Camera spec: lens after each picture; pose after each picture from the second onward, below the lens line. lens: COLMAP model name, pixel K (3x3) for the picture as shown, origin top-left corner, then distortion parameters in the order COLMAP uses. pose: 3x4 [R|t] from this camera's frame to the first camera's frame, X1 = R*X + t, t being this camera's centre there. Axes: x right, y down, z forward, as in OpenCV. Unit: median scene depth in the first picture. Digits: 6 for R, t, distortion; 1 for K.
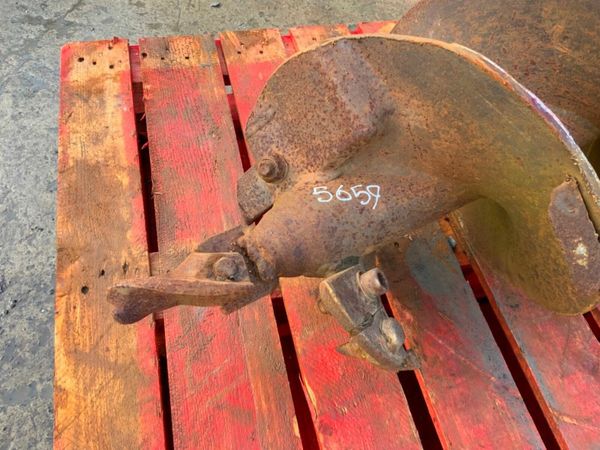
lens RADIAL K [[493.7, 0, 302.4], [0, 493.7, 225.3], [0, 0, 1]] dist [0.092802, -0.186262]
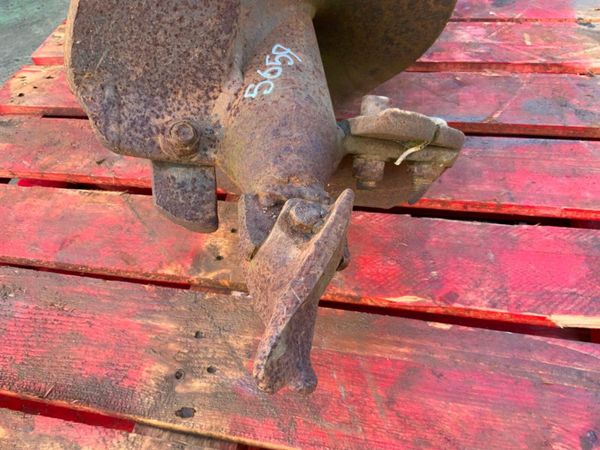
lens RADIAL K [[494.7, 0, 300.0], [0, 494.7, 225.0], [0, 0, 1]] dist [0.088155, -0.166031]
pose [[0.412070, -0.782680, 0.466486, -0.353000], [0.829054, 0.534460, 0.164383, -0.019509], [-0.377978, 0.319005, 0.869119, 0.288814]]
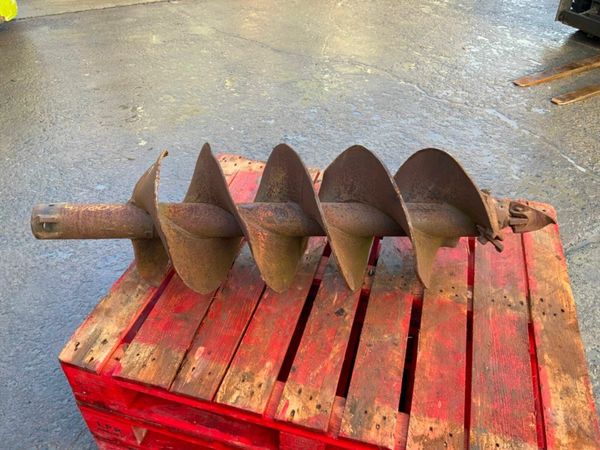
lens RADIAL K [[493.7, 0, 302.4], [0, 493.7, 225.3], [0, 0, 1]] dist [0.092802, -0.186262]
pose [[-0.863751, -0.394686, 0.313299, -0.004125], [0.348660, -0.019201, 0.937052, -2.362151], [-0.363826, 0.918615, 0.154196, 0.789410]]
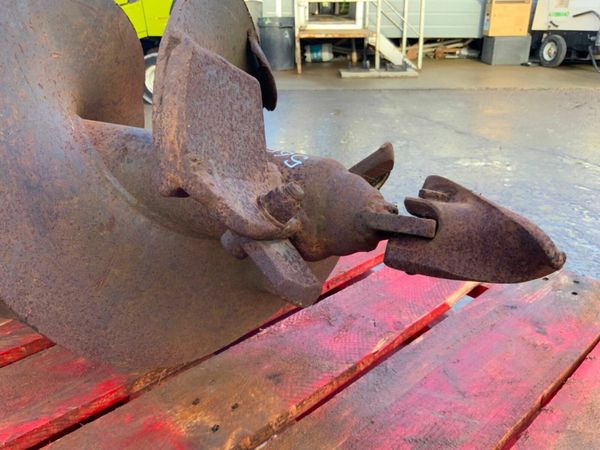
lens RADIAL K [[493.7, 0, 302.4], [0, 493.7, 225.3], [0, 0, 1]] dist [0.092802, -0.186262]
pose [[-0.485627, -0.438540, 0.756207, -0.530983], [0.699963, 0.323130, 0.636898, -0.450437], [-0.523658, 0.838612, 0.150041, 0.740686]]
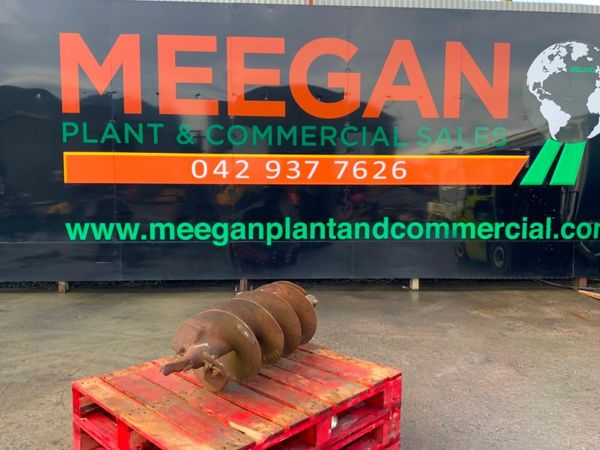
lens RADIAL K [[493.7, 0, 302.4], [0, 493.7, 225.3], [0, 0, 1]] dist [0.092802, -0.186262]
pose [[0.841979, -0.126384, 0.524498, -1.091040], [0.483052, 0.609564, -0.628564, 2.039757], [-0.240275, 0.782597, 0.574290, -2.151255]]
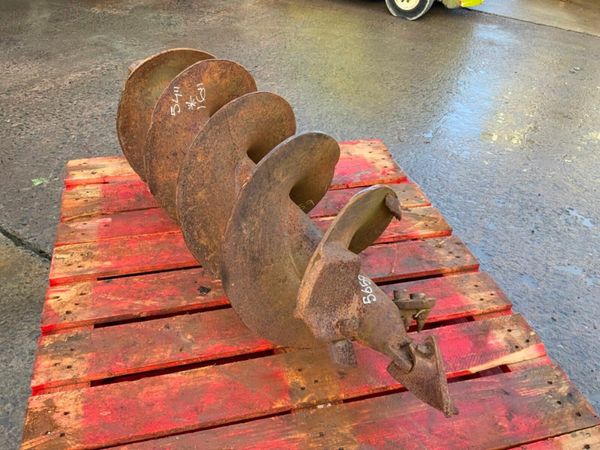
lens RADIAL K [[494.7, 0, 300.0], [0, 494.7, 225.0], [0, 0, 1]] dist [0.088155, -0.166031]
pose [[-0.009511, -0.689502, 0.724221, -0.817940], [0.787214, 0.441437, 0.430612, -0.880249], [-0.616606, 0.574213, 0.538588, 0.035102]]
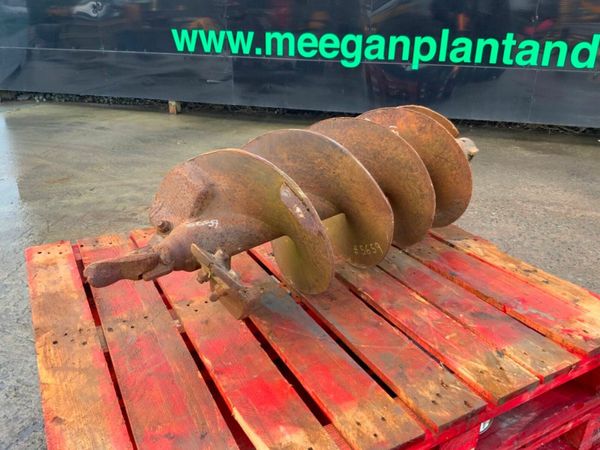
lens RADIAL K [[493.7, 0, 302.4], [0, 493.7, 225.3], [0, 0, 1]] dist [0.092802, -0.186262]
pose [[0.963444, -0.163527, 0.212215, 0.042671], [0.251577, 0.824560, -0.506763, 0.866121], [-0.092115, 0.541627, 0.835557, -0.617311]]
